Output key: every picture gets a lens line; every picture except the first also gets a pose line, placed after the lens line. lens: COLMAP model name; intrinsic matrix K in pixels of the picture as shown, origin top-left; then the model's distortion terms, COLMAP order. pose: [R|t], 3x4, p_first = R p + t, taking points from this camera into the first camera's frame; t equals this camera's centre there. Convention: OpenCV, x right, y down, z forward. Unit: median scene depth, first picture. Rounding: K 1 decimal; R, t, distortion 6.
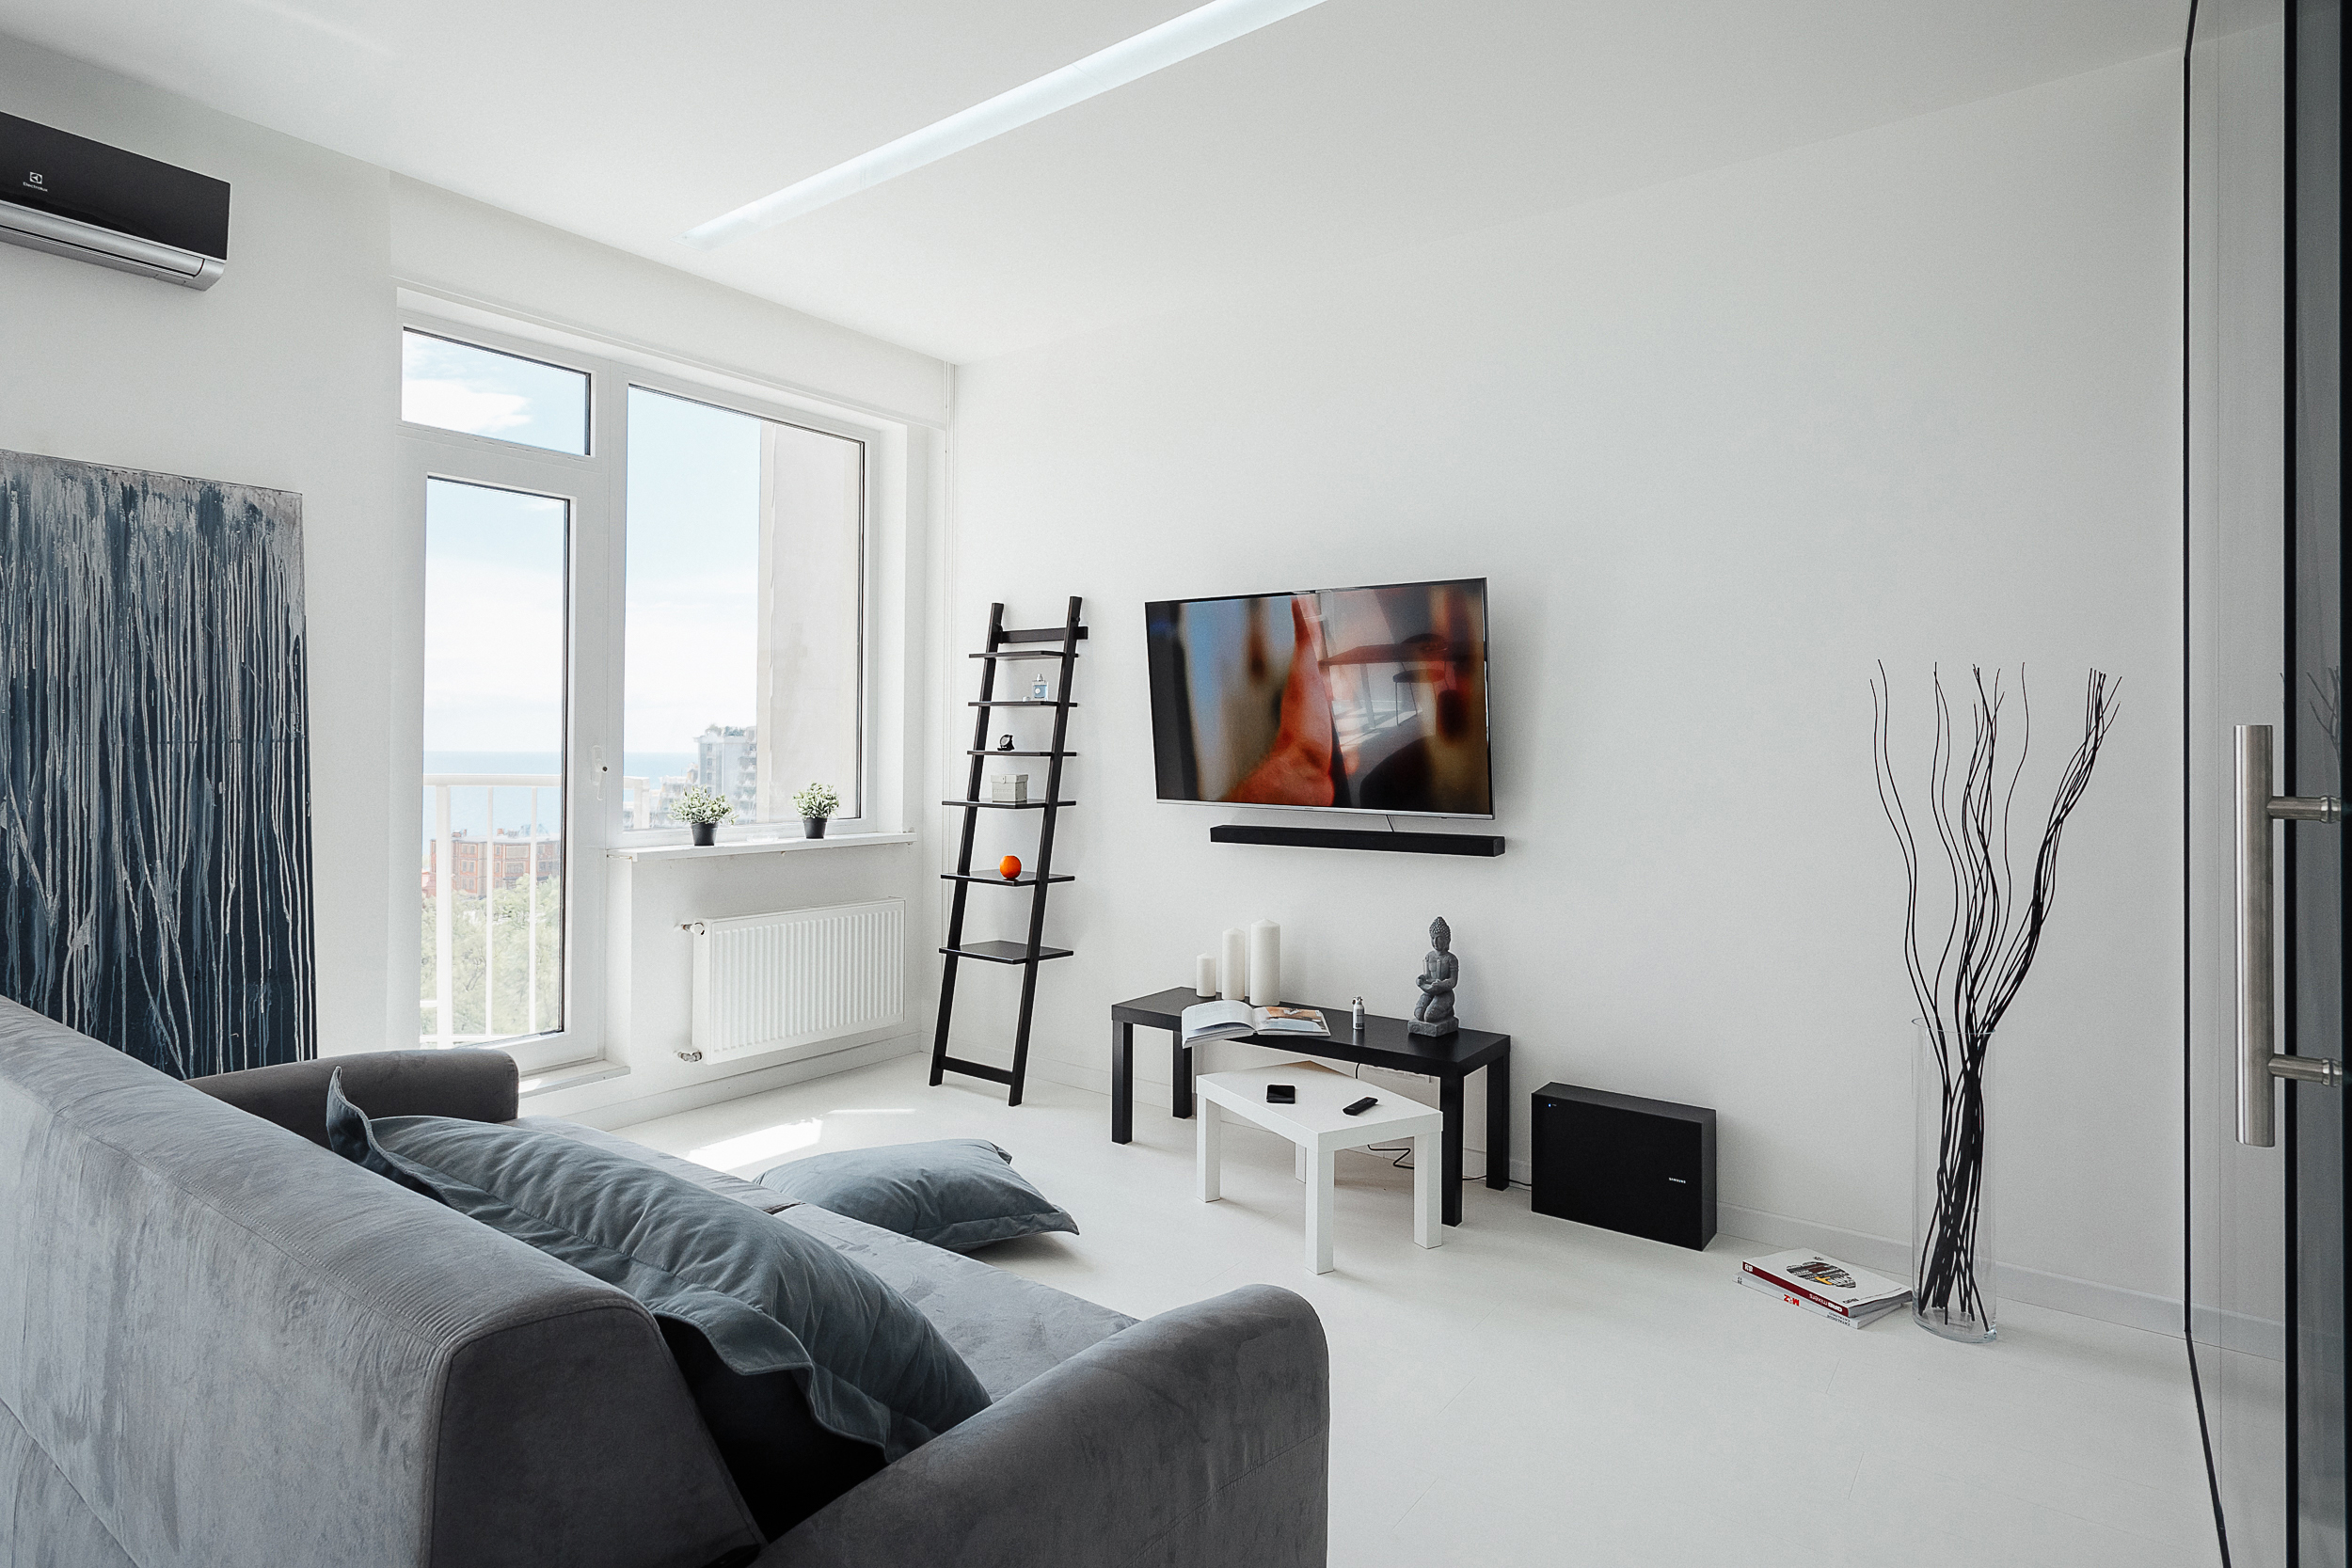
lens RADIAL K [[1236.2, 0, 1169.9], [0, 1236.2, 747.2], [0, 0, 1]] dist [-0.001798, 0.014664]
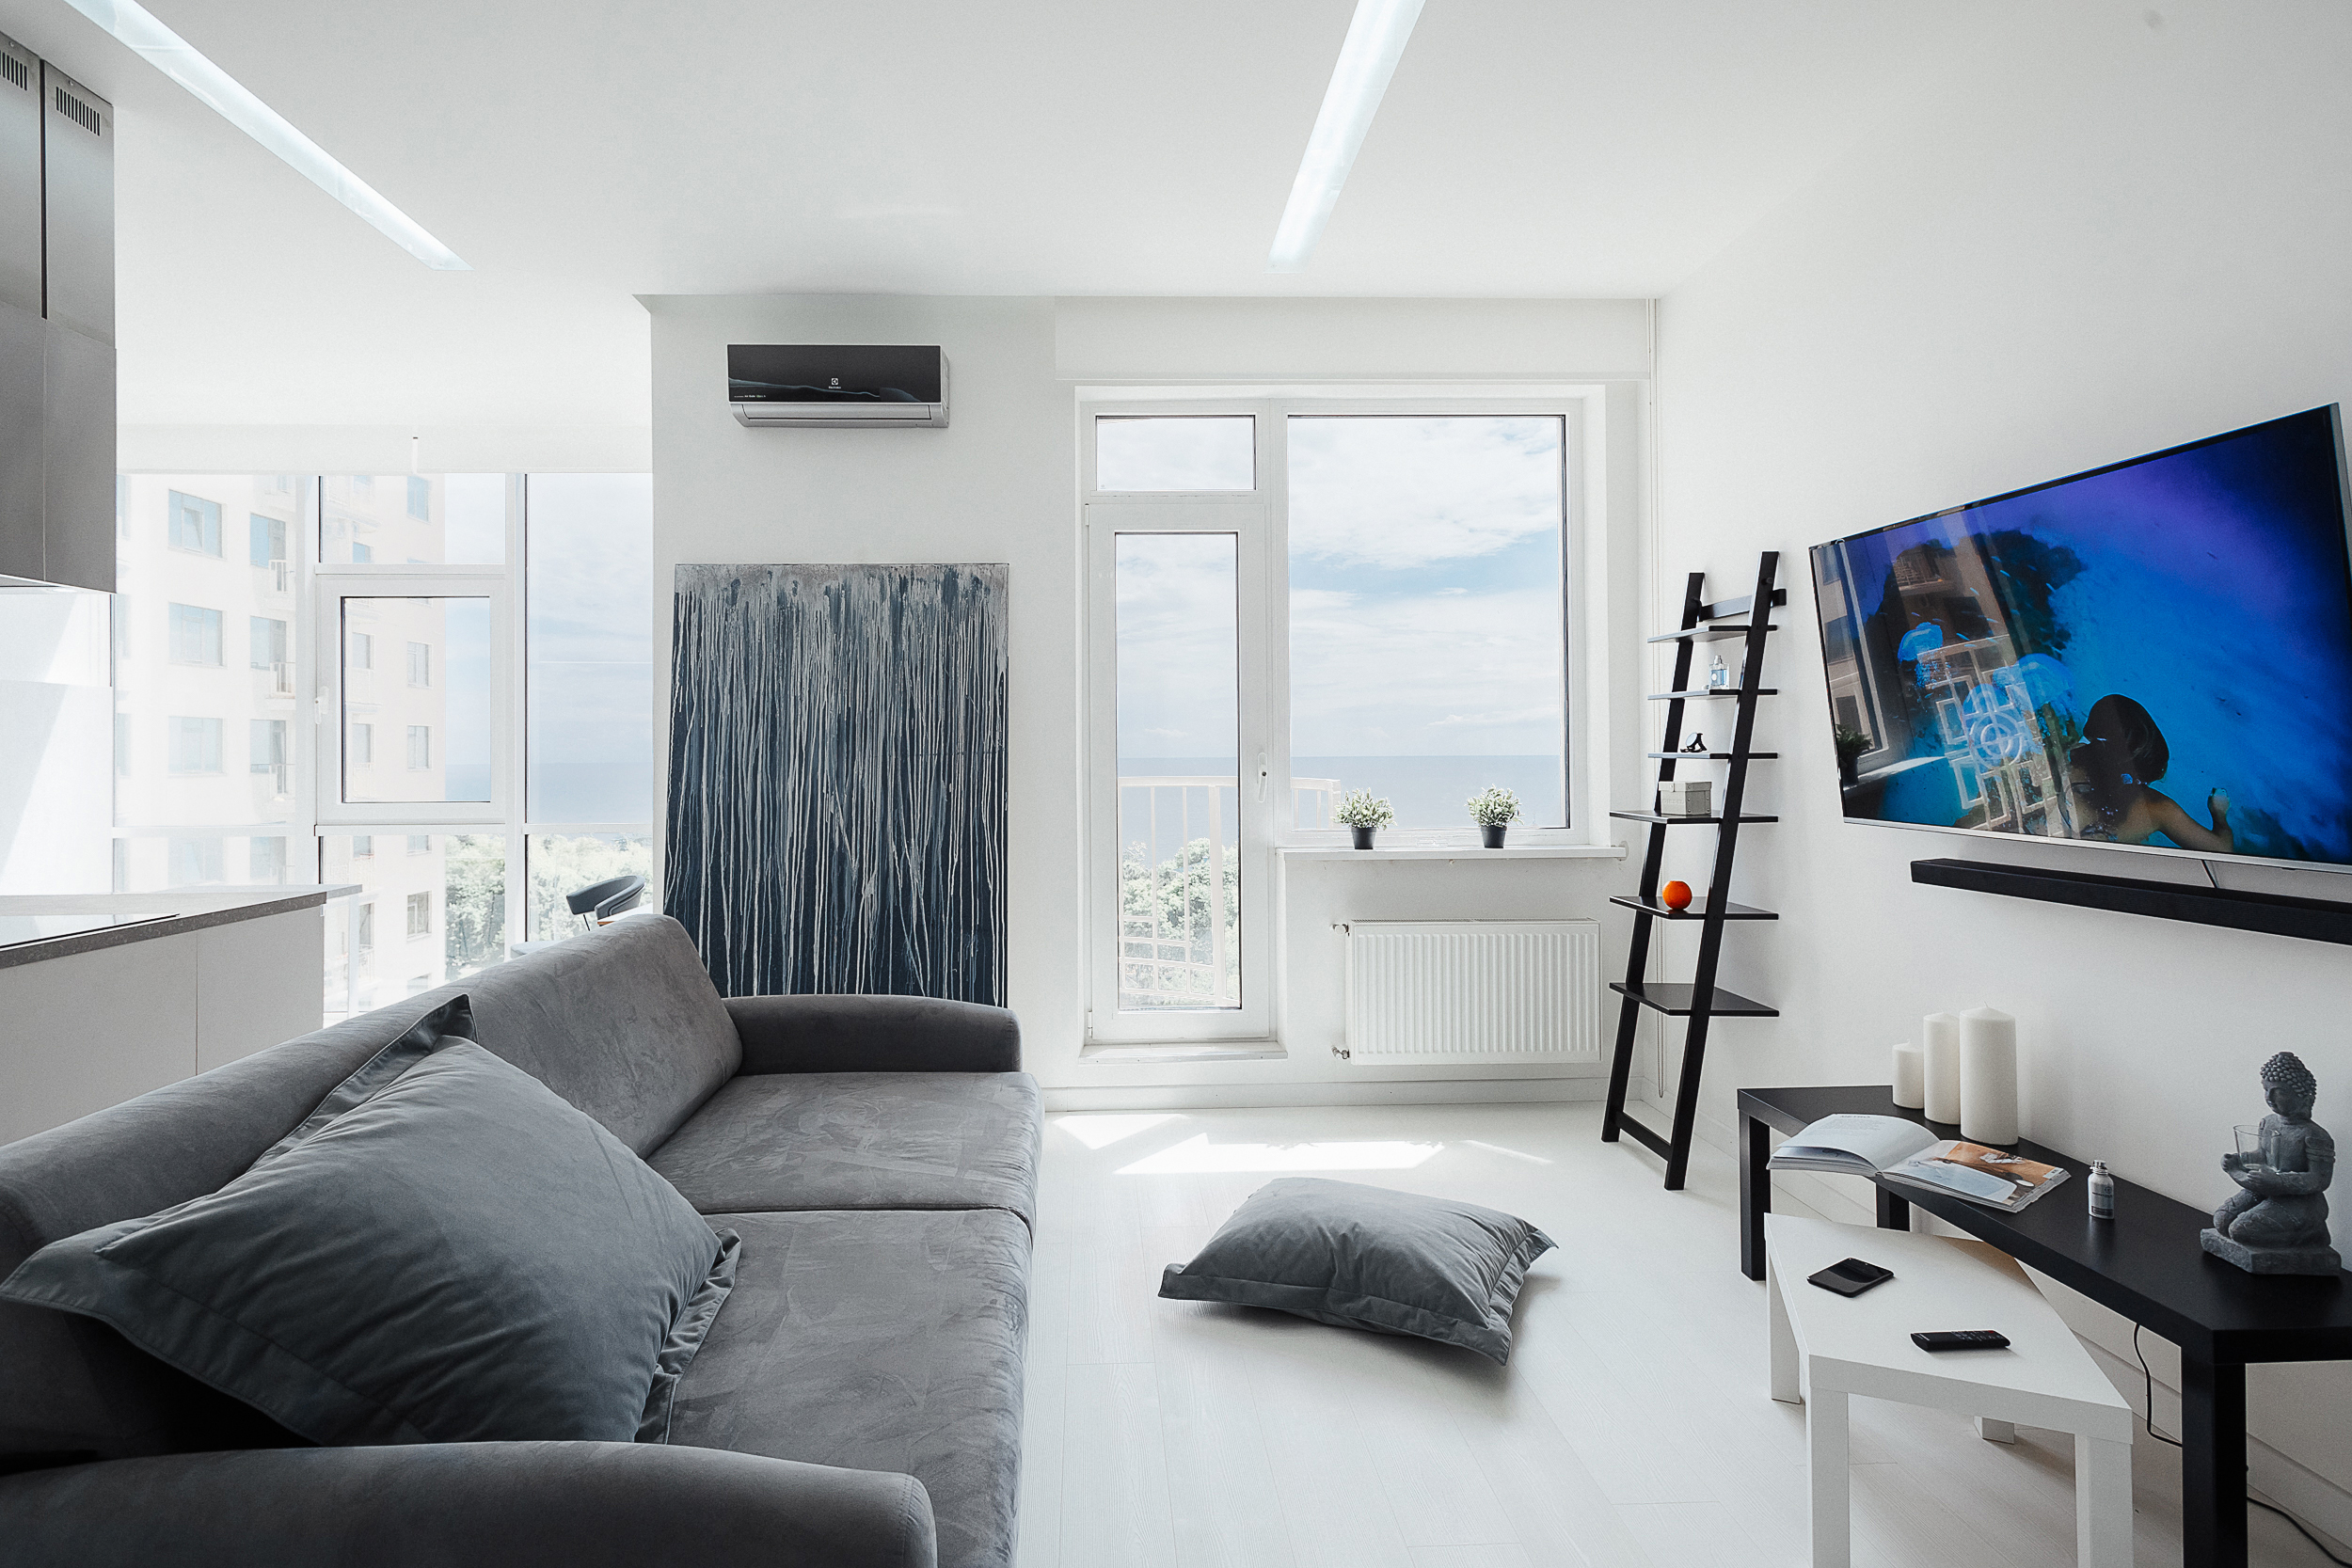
lens RADIAL K [[1173.0, 0, 1176.3], [0, 1173.0, 751.7], [0, 0, 1]] dist [-0.000110, 0.000875]
pose [[0.628289, -0.012676, -0.777876, 0.383093], [0.013011, 0.999899, -0.005785, 0.003539], [0.777871, -0.006487, 0.628391, 0.370433]]
